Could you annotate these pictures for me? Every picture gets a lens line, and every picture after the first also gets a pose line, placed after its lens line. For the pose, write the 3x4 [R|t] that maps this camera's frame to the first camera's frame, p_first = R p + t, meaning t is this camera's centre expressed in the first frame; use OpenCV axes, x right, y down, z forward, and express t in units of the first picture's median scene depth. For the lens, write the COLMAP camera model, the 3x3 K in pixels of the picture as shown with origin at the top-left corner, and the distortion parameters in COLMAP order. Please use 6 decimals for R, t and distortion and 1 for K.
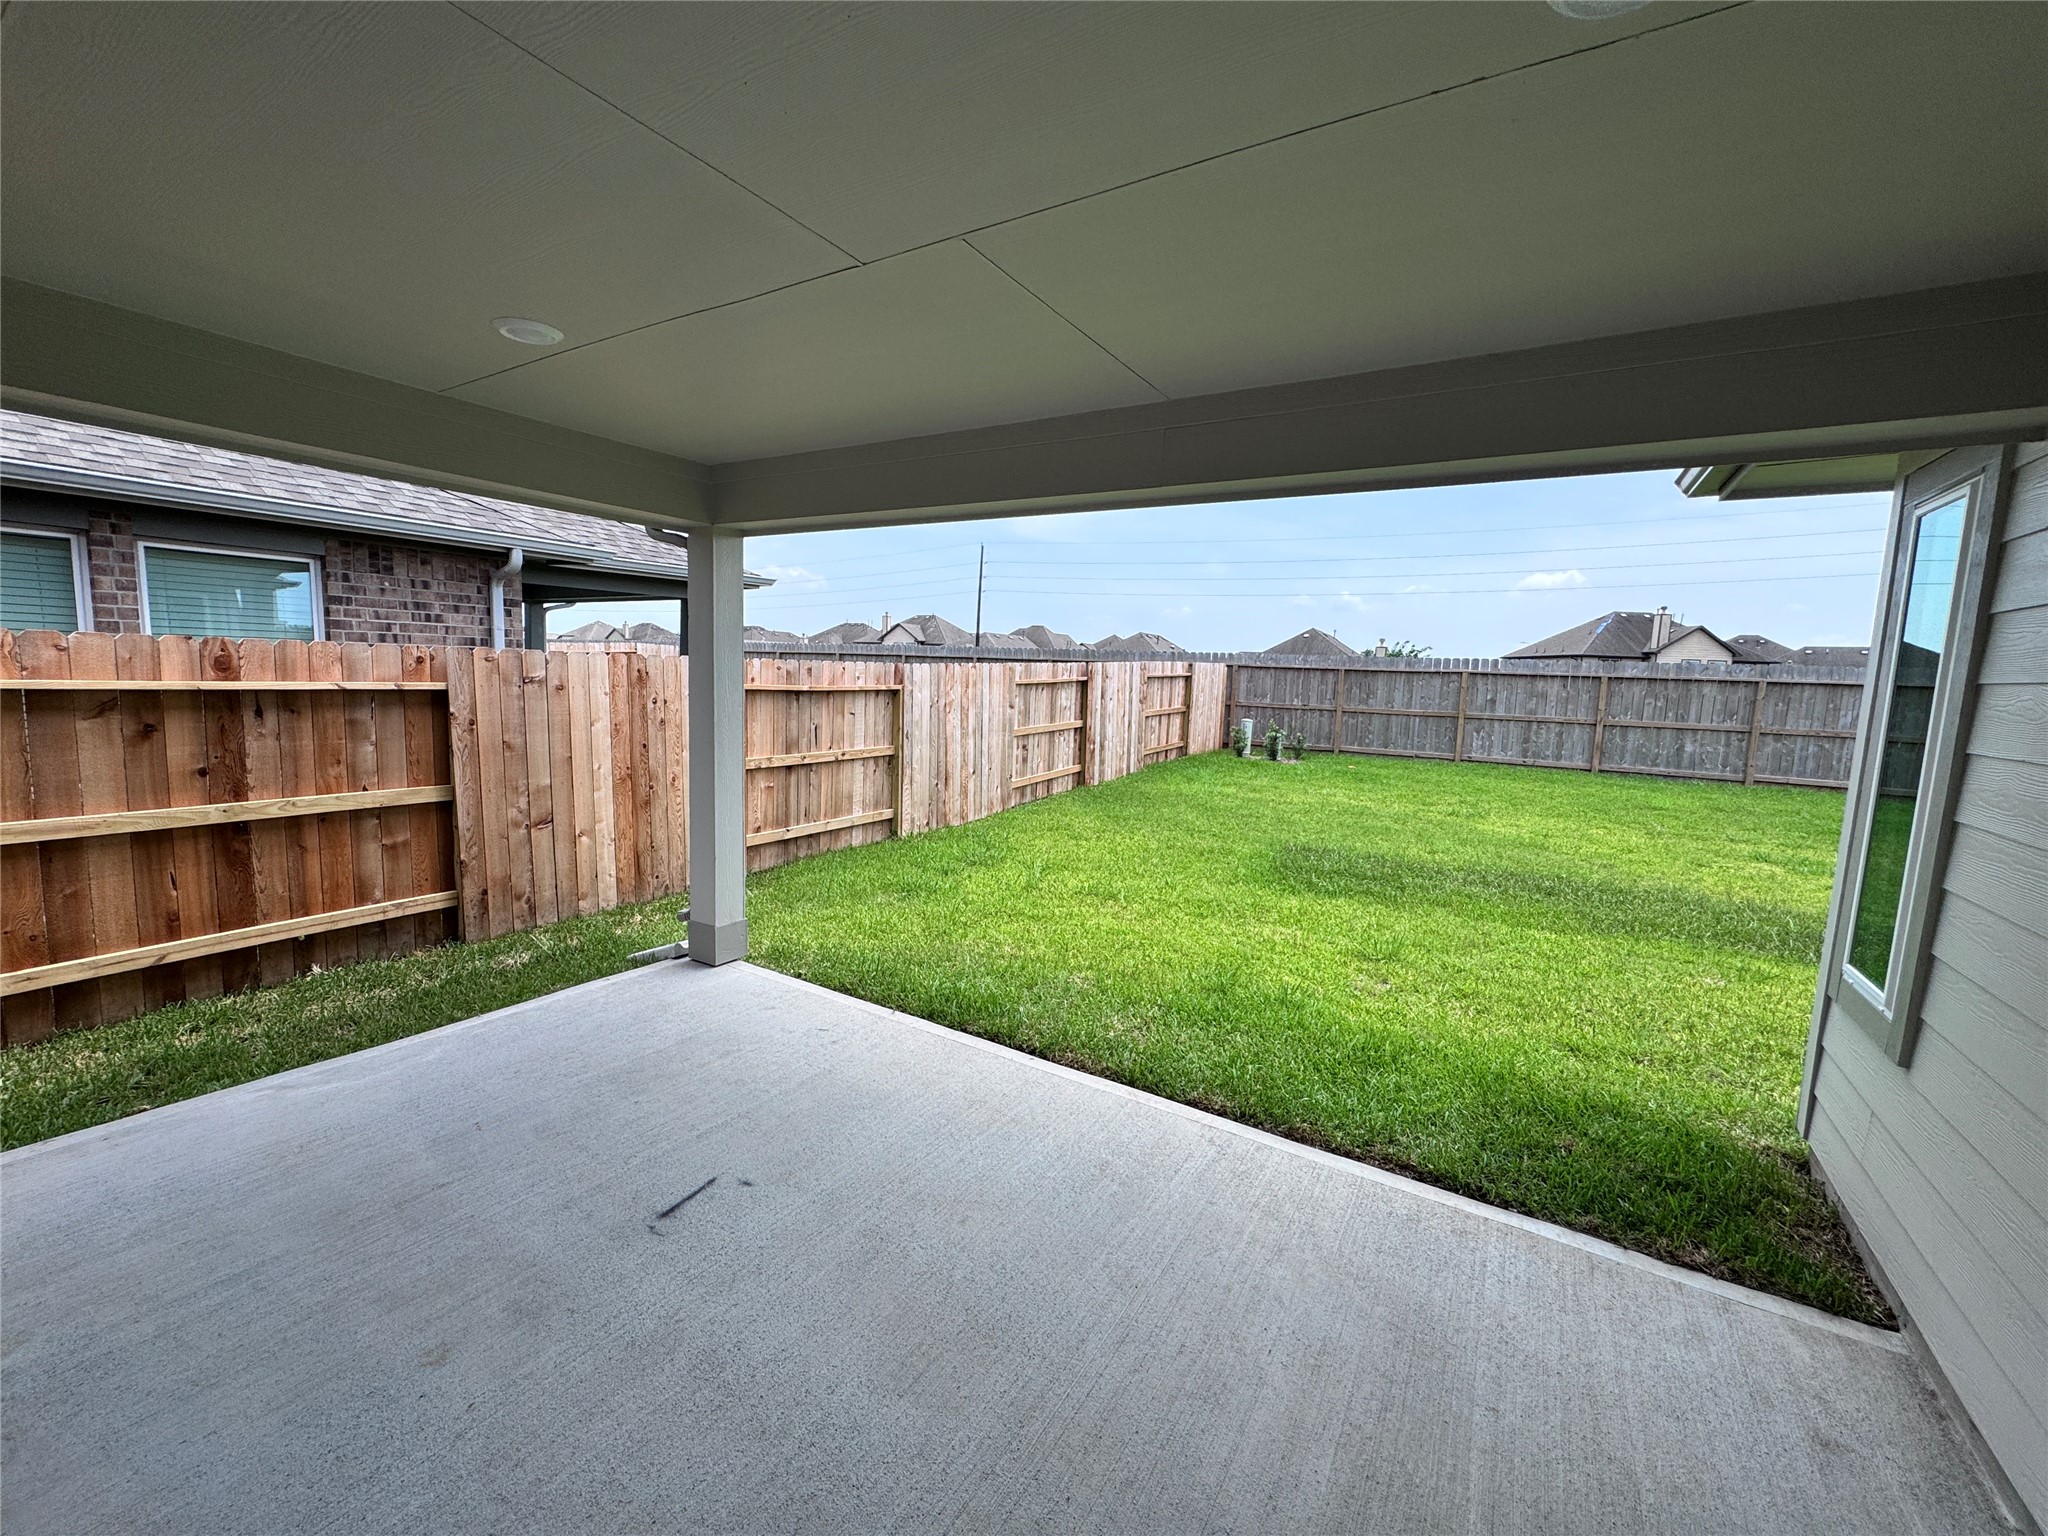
lens RADIAL K [[818.2, 0, 1023.4], [0, 818.2, 766.8], [0, 0, 1]] dist [-0.002300, 0.000541]
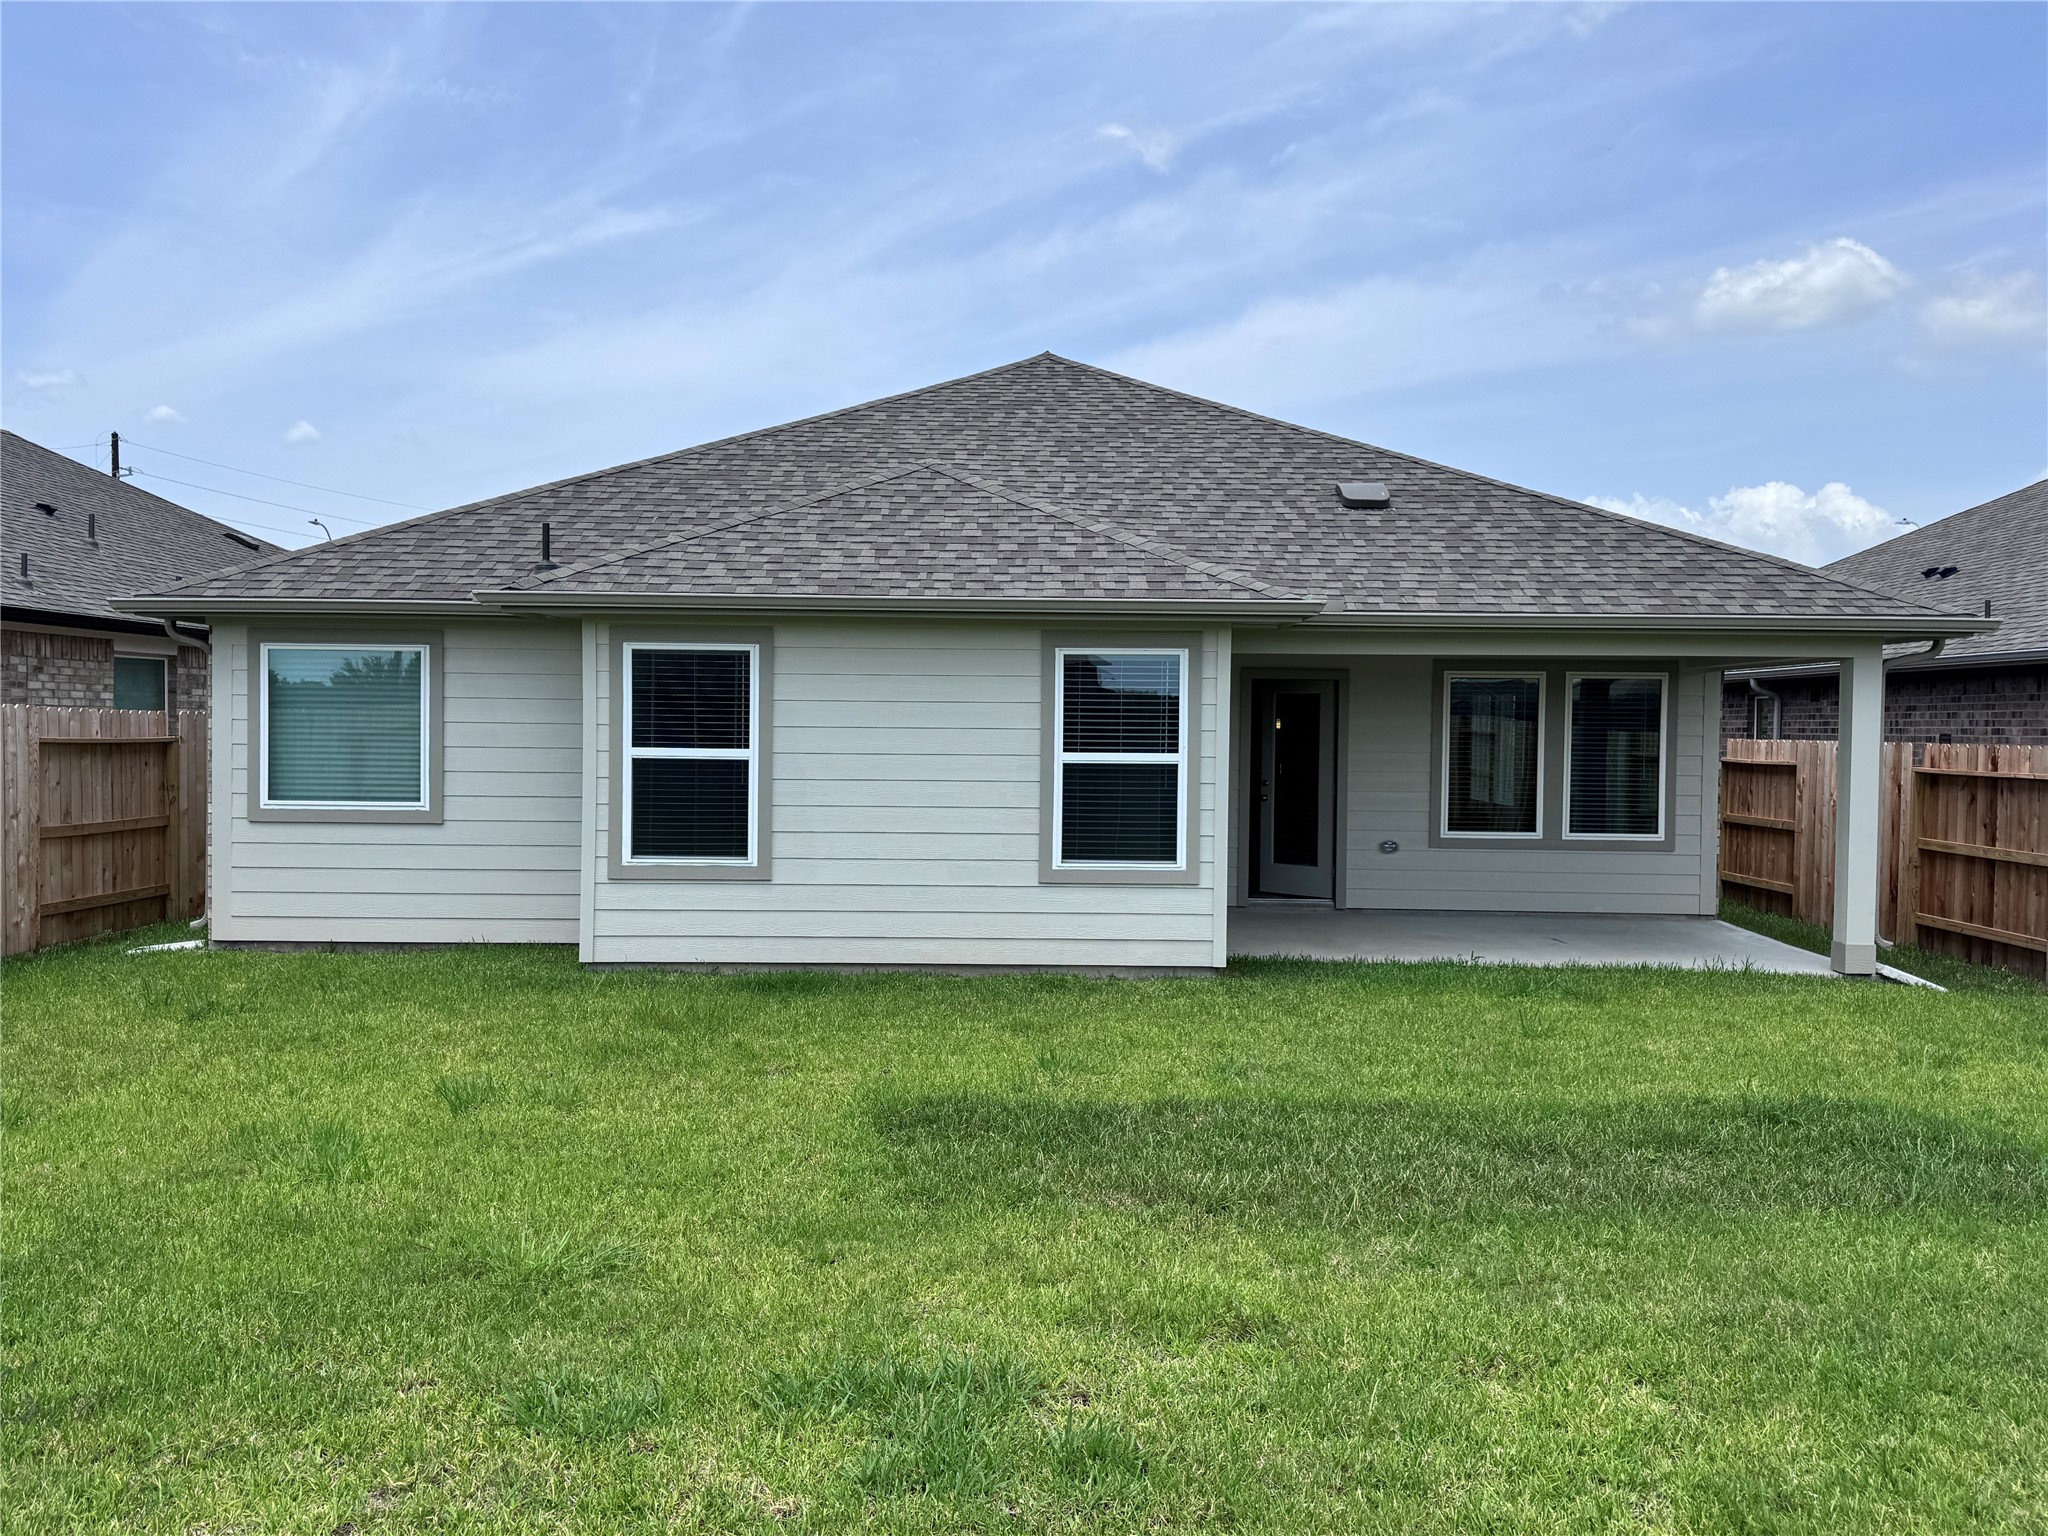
lens RADIAL K [[1624.5, 0, 1024.0], [0, 1624.5, 768.0], [0, 0, 1]] dist [0.115549, -0.191372]
pose [[-0.854634, -0.034840, -0.518061, 0.844919], [-0.105909, 0.988467, 0.108242, -0.092419], [0.508315, 0.147375, -0.848467, 0.988674]]
